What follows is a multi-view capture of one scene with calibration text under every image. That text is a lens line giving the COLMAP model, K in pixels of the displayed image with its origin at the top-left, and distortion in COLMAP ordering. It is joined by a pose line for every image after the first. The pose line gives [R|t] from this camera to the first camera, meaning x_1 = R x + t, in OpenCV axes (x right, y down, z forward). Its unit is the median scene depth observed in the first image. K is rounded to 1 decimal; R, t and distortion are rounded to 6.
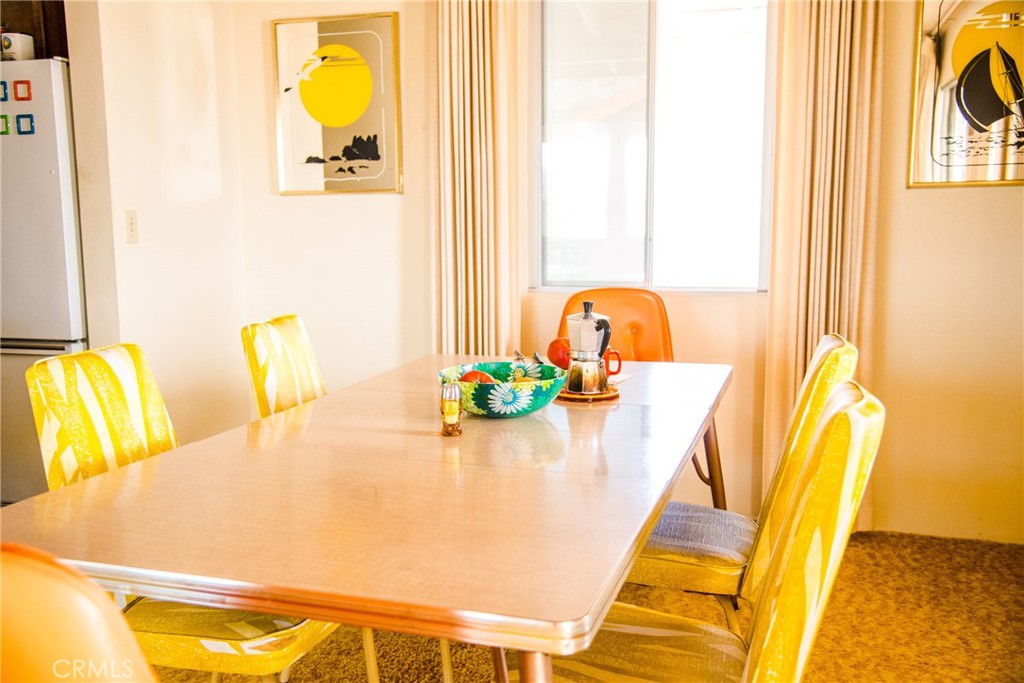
lens RADIAL K [[974.6, 0, 512.0], [0, 974.6, 341.5], [0, 0, 1]] dist [0.015361, 0.027520]
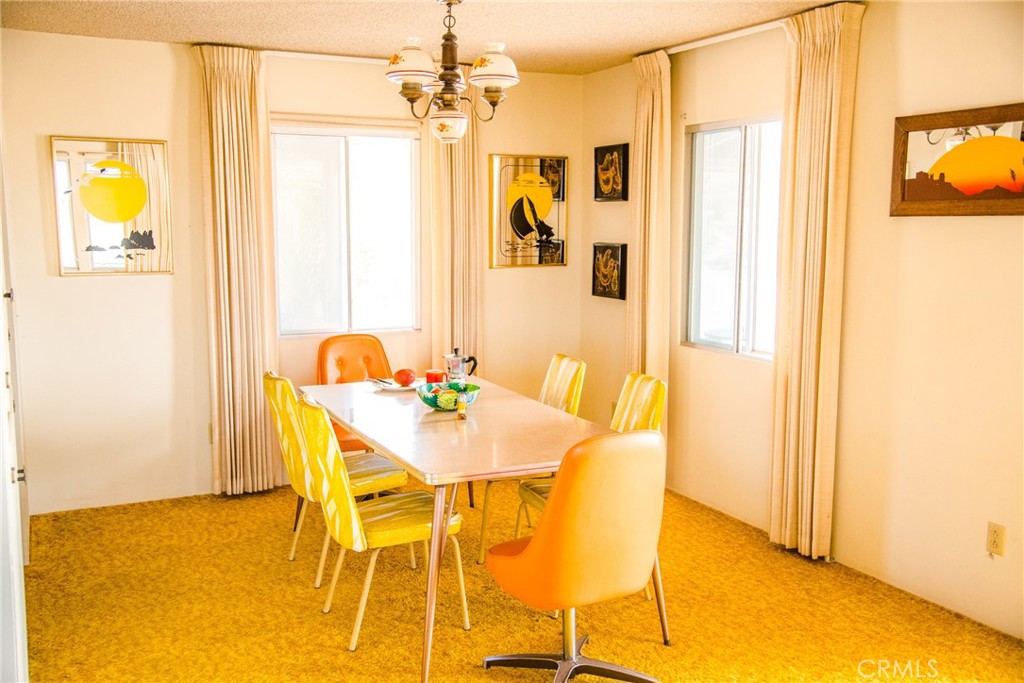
lens RADIAL K [[974.6, 0, 512.0], [0, 974.6, 341.5], [0, 0, 1]] dist [0.015361, 0.027520]
pose [[0.728640, -0.078288, 0.680408, -0.696224], [0.080122, 0.996368, 0.028841, -0.059900], [-0.680194, 0.033501, 0.732266, -0.303452]]
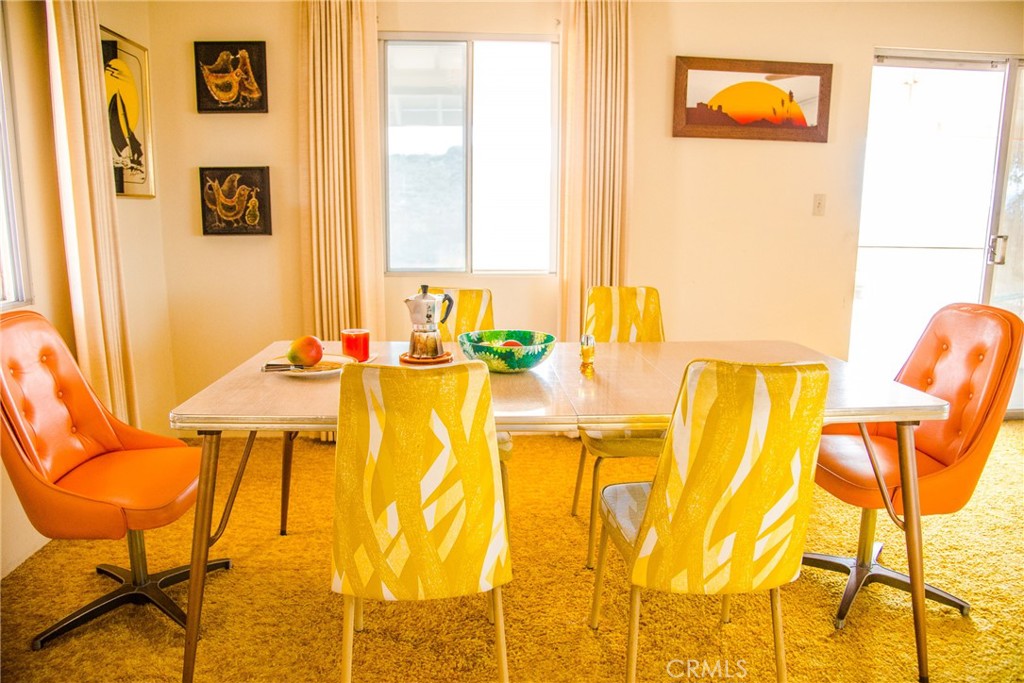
lens RADIAL K [[719.1, 0, 512.0], [0, 719.1, 341.5], [0, 0, 1]] dist [-0.110160, 0.060826]
pose [[-0.366023, -0.159147, 0.916897, -0.499448], [0.114428, 0.970095, 0.214061, -0.093399], [-0.923544, 0.183270, -0.336866, 0.727562]]
